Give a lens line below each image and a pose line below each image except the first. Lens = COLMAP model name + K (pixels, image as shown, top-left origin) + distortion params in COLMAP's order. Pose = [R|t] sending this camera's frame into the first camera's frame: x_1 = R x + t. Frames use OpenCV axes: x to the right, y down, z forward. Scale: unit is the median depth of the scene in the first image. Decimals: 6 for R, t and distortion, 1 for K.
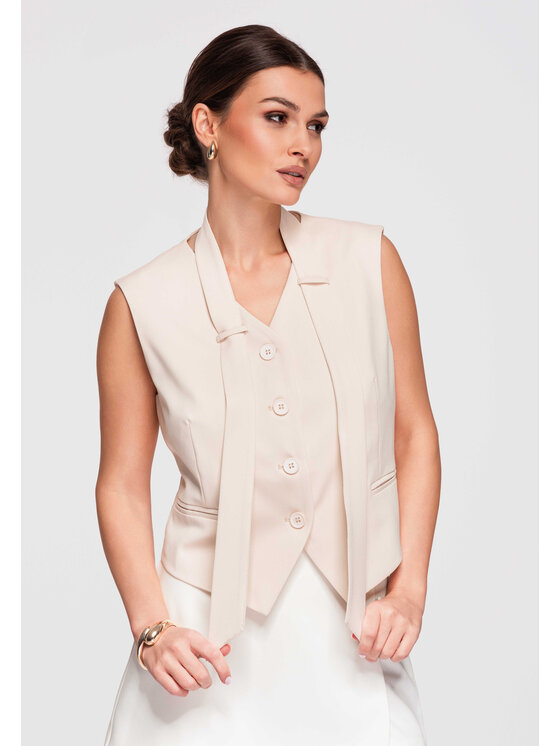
lens RADIAL K [[1823.7, 0, 279.9], [0, 1823.7, 372.2], [0, 0, 1]] dist [0.015184, 0.000000]
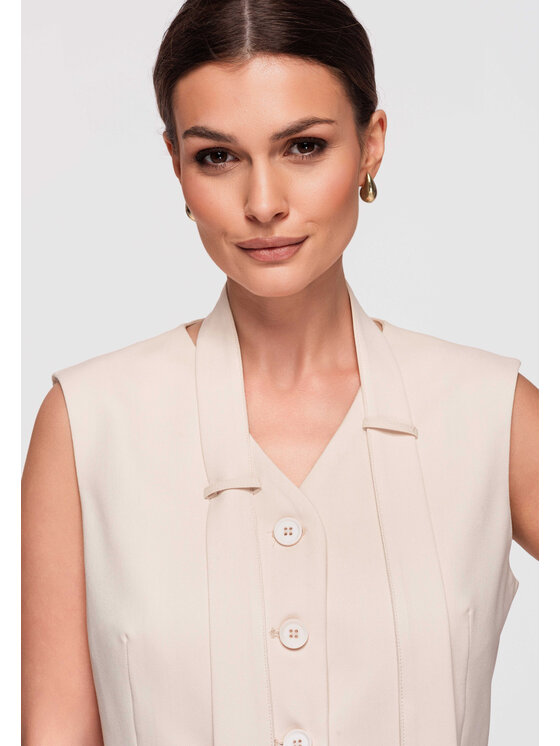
lens RADIAL K [[1823.7, 0, 278.5], [0, 1823.7, 371.4], [0, 0, 1]] dist [0.015184, 0.000000]
pose [[0.979318, 0.202194, -0.007303, -0.015156], [-0.201061, 0.968531, -0.146703, 0.023757], [-0.022589, 0.145137, 0.989154, 0.436139]]
